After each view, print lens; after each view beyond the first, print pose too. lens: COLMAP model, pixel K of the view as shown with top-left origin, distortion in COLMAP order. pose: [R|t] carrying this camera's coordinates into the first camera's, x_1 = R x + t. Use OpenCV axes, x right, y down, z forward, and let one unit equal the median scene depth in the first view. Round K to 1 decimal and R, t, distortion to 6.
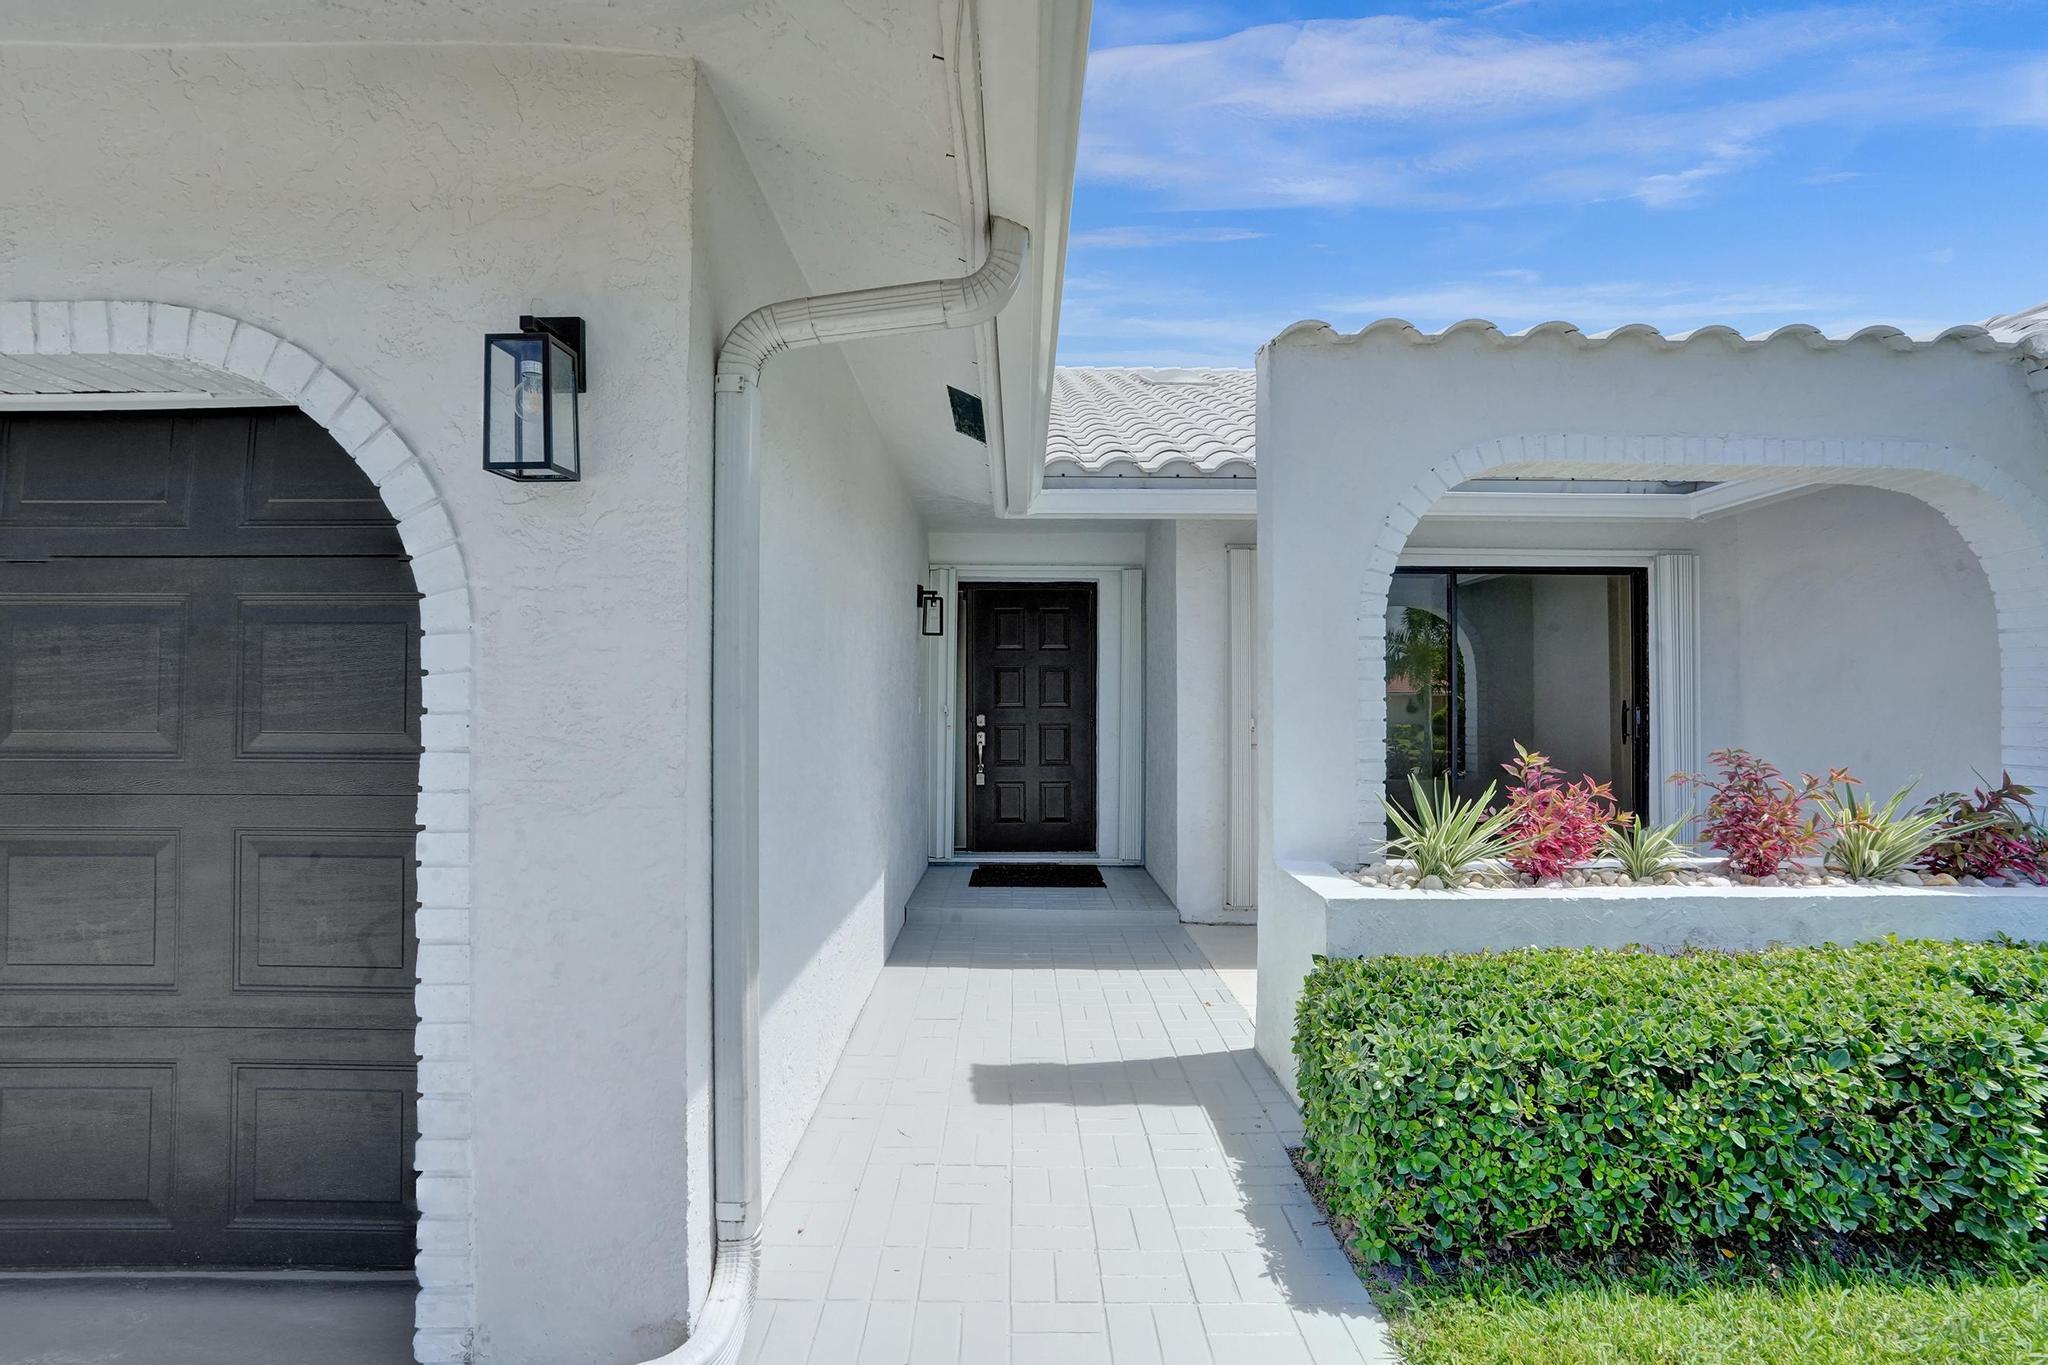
lens RADIAL K [[952.5, 0, 1026.7], [0, 952.5, 673.4], [0, 0, 1]] dist [-0.002861, 0.000195]
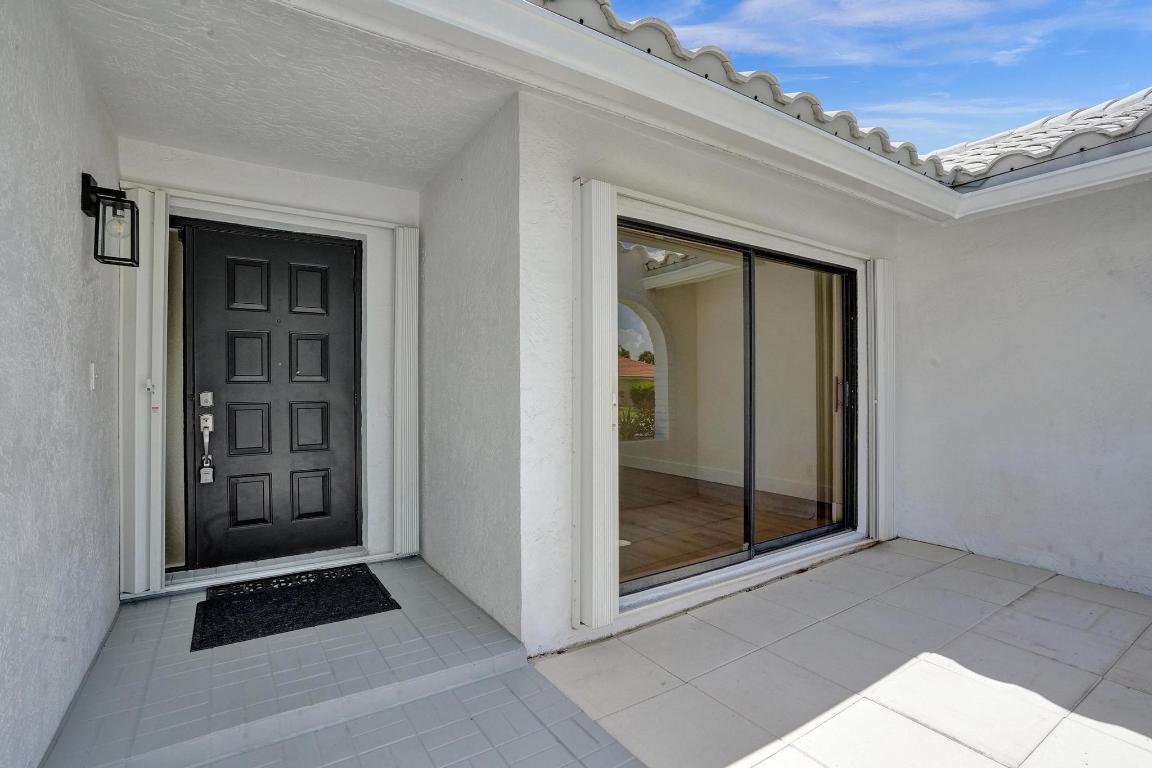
lens RADIAL K [[518.9, 0, 545.2], [0, 518.9, 386.7], [0, 0, 1]] dist [0.000980, 0.000374]
pose [[0.855283, -0.001933, 0.518158, -0.033116], [-0.017137, 0.999340, 0.032016, 0.022136], [-0.517878, -0.036262, 0.854686, 0.521731]]
